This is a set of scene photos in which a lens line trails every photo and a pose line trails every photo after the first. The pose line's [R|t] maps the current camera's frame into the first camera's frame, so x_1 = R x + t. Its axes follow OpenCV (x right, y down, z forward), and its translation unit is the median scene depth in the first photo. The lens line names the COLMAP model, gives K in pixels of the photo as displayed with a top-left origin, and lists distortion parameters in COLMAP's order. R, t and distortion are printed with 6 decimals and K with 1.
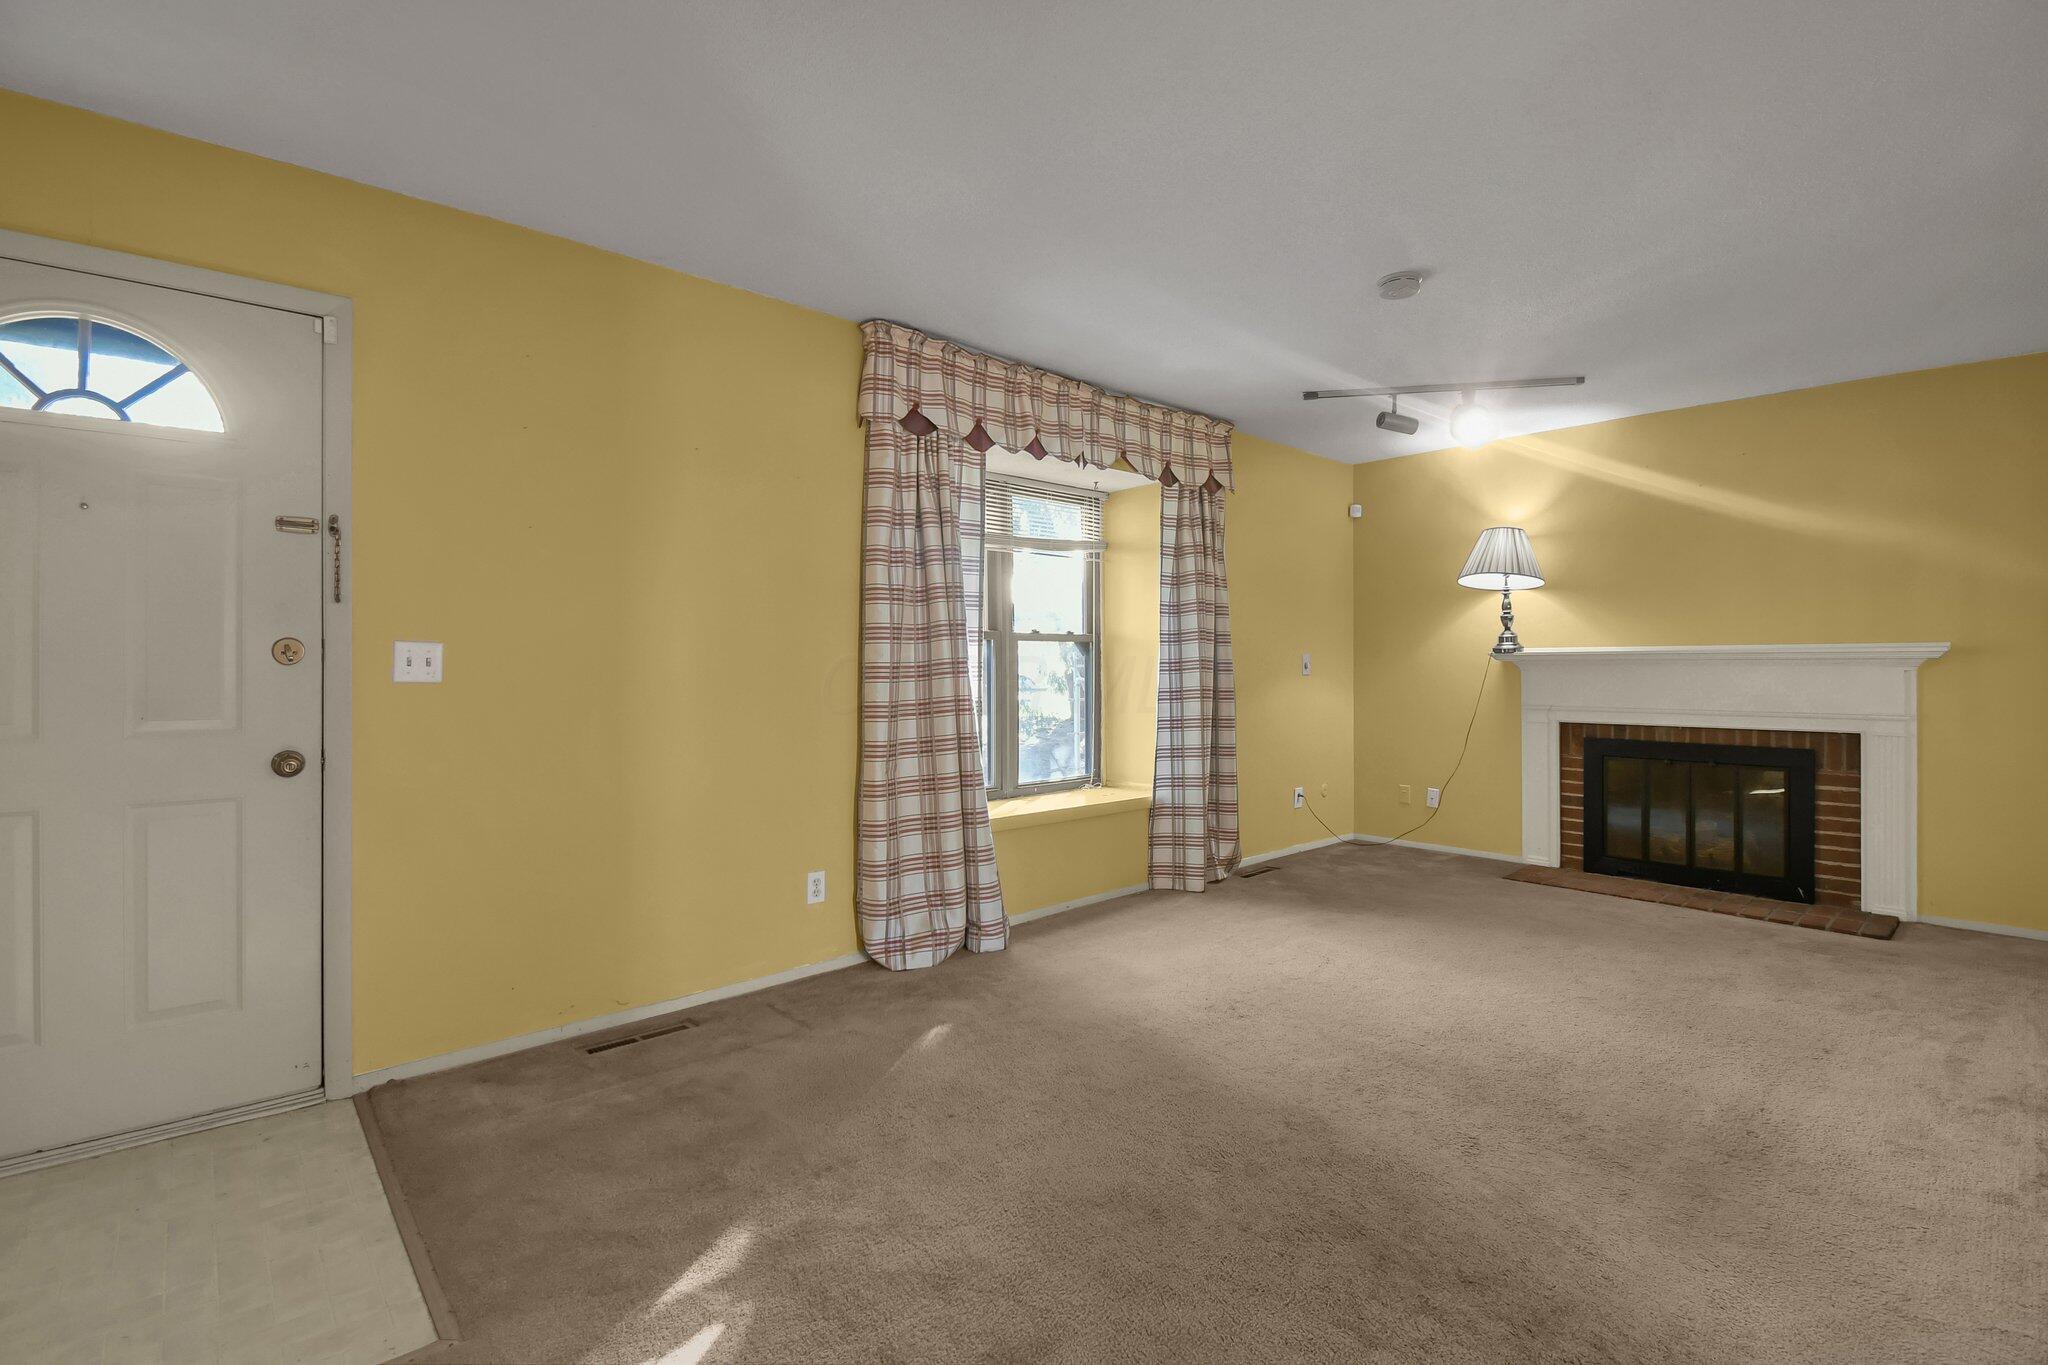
lens RADIAL K [[949.2, 0, 1071.6], [0, 949.2, 660.9], [0, 0, 1]] dist [0.002086, -0.001876]
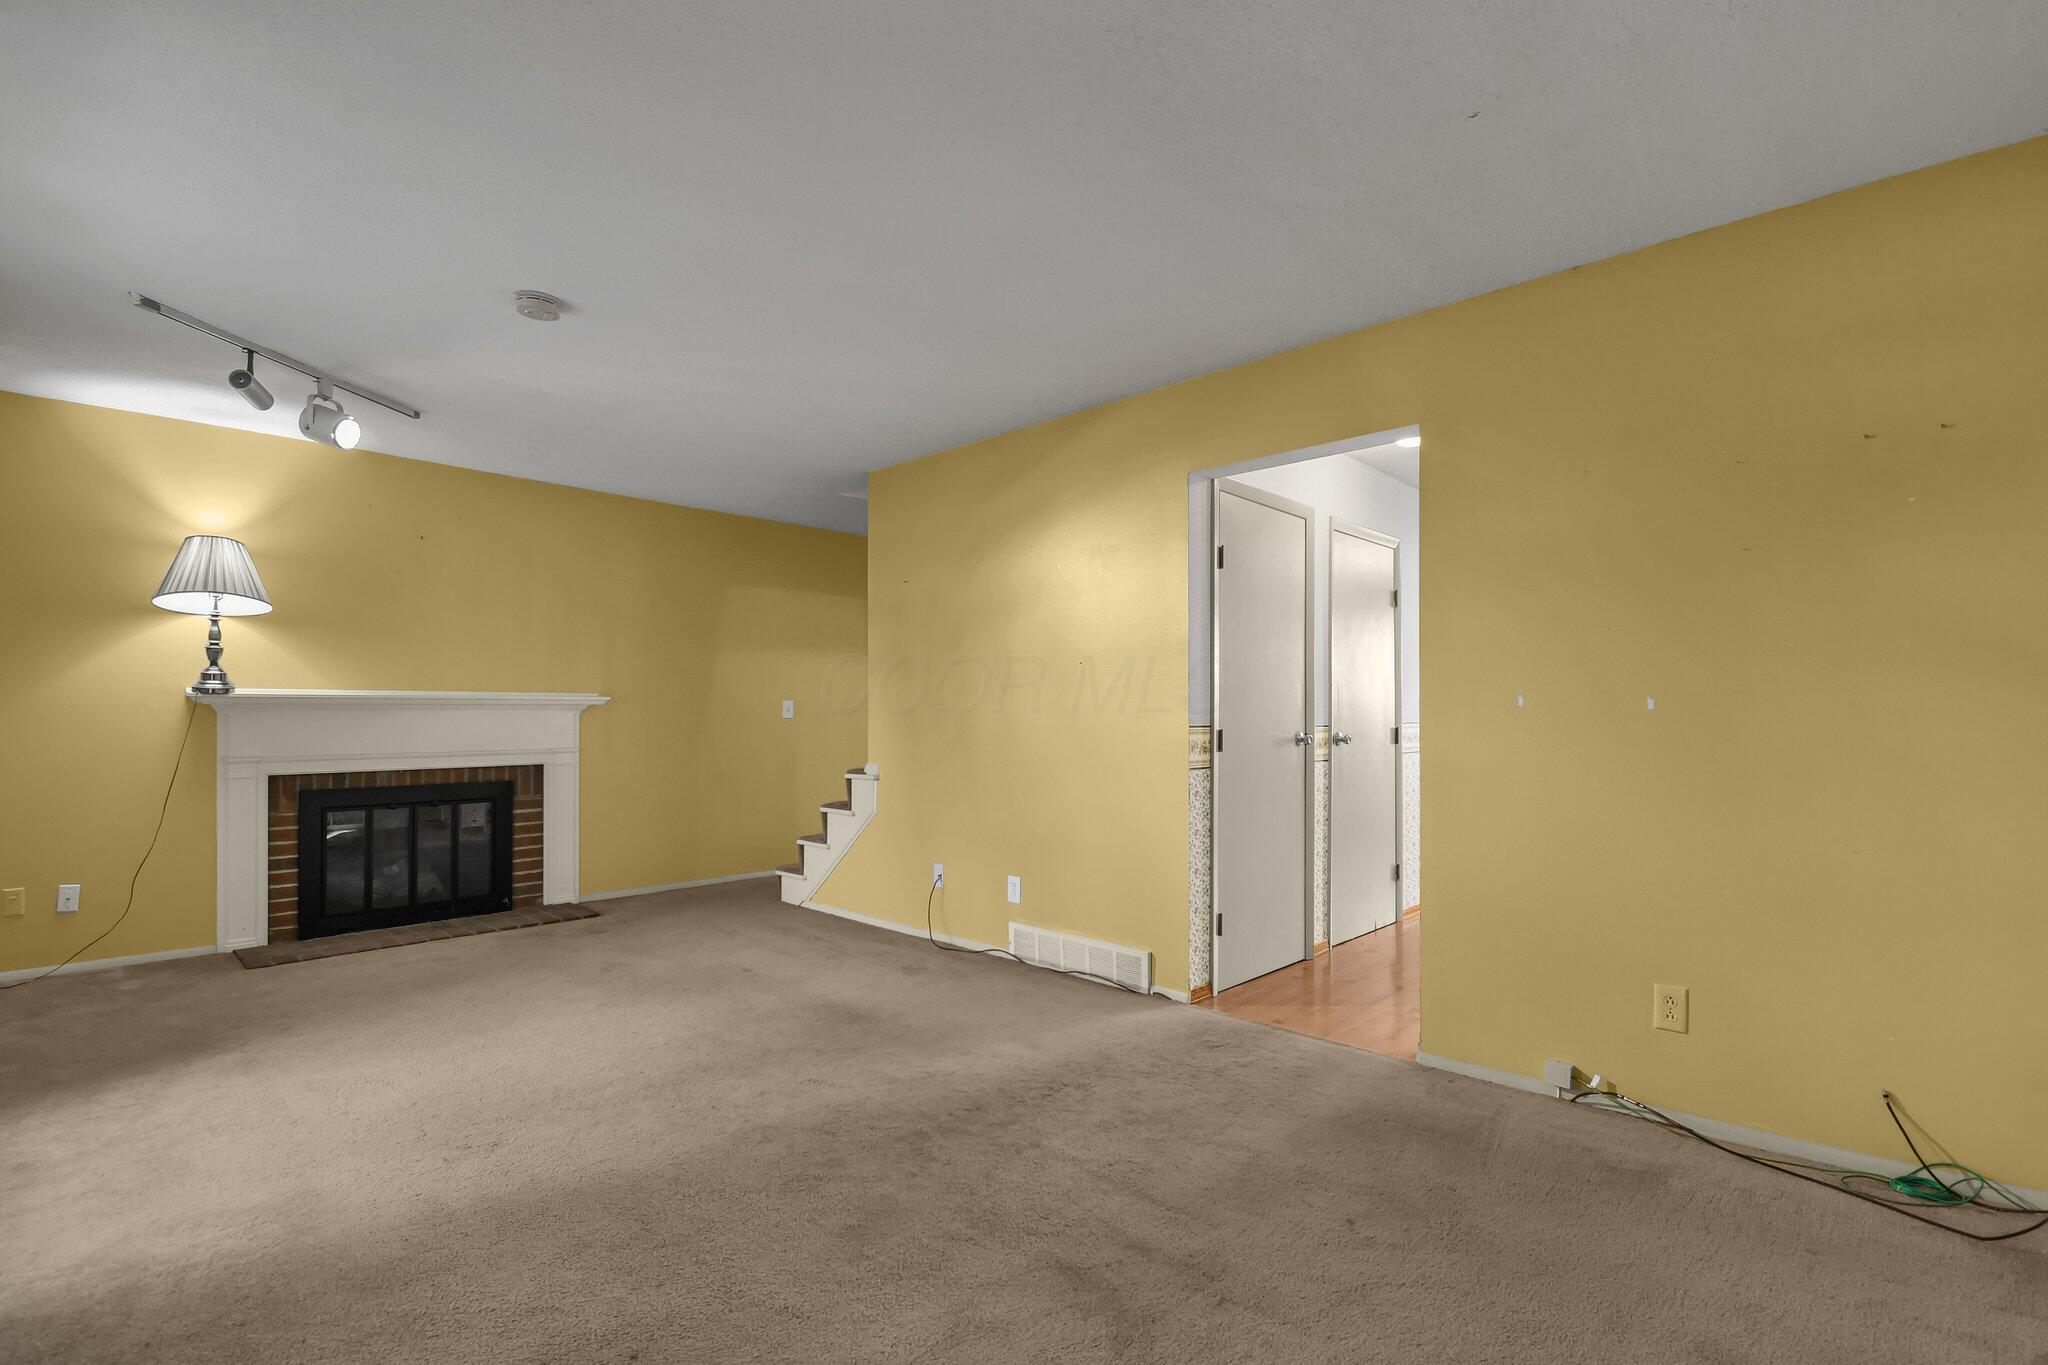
lens RADIAL K [[949.2, 0, 1063.2], [0, 949.2, 709.0], [0, 0, 1]] dist [0.002086, -0.001876]
pose [[-0.096345, 0.003151, 0.995343, -0.438958], [-0.006974, 0.999968, -0.003841, 0.002757], [-0.995324, -0.007312, -0.096320, 0.391693]]
